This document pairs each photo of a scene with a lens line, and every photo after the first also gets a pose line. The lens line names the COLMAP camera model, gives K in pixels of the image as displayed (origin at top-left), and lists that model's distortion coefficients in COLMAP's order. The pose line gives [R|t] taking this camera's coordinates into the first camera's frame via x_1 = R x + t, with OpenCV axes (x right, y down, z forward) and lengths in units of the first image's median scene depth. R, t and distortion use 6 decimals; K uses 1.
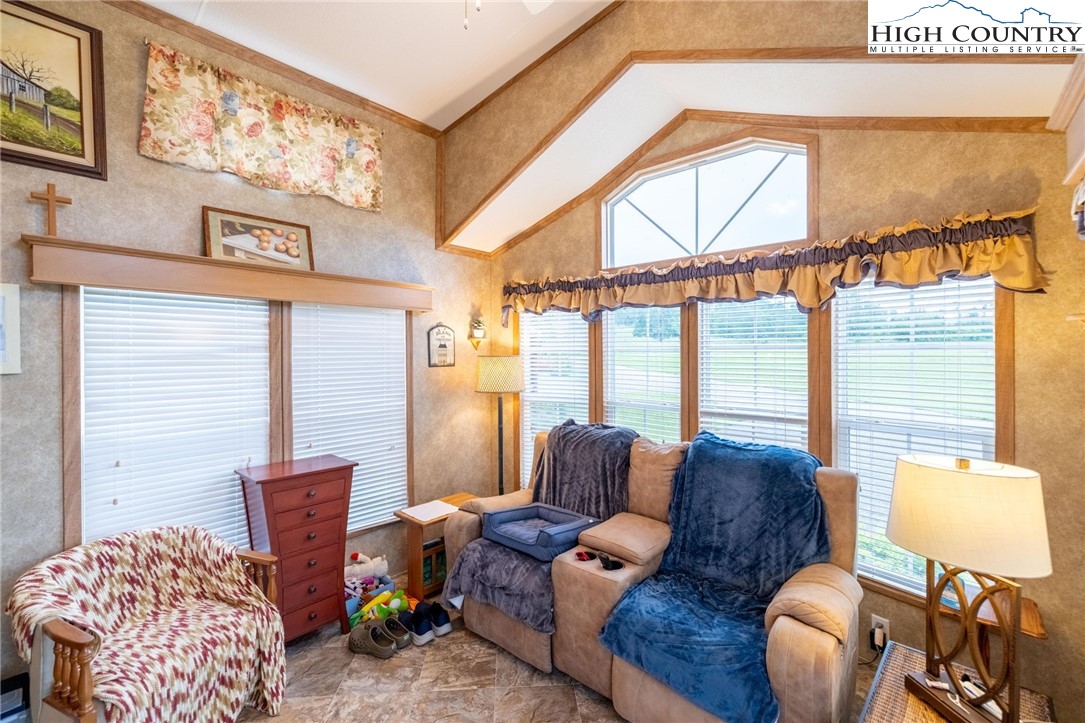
lens RADIAL K [[452.6, 0, 536.9], [0, 452.6, 358.2], [0, 0, 1]] dist [-0.001600, -0.000516]
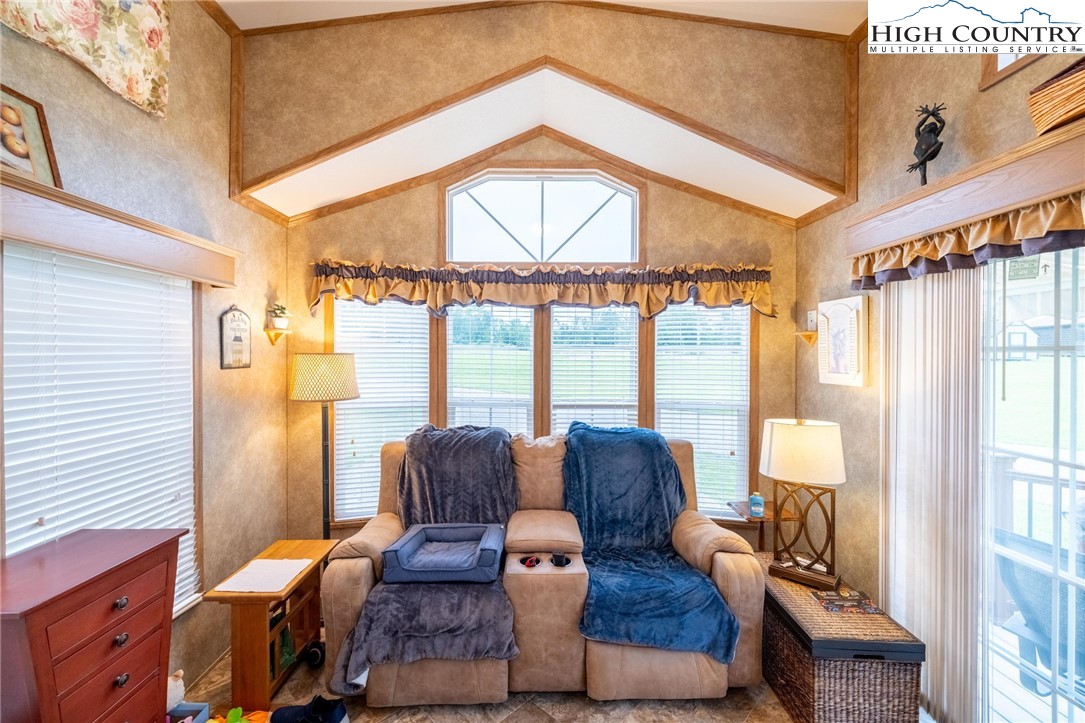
lens RADIAL K [[452.6, 0, 538.3], [0, 452.6, 358.3], [0, 0, 1]] dist [-0.001600, -0.000516]
pose [[0.740313, -0.001138, 0.672262, -0.418975], [0.000265, 0.999999, 0.001402, 0.002799], [-0.672263, -0.000859, 0.740312, 0.219431]]
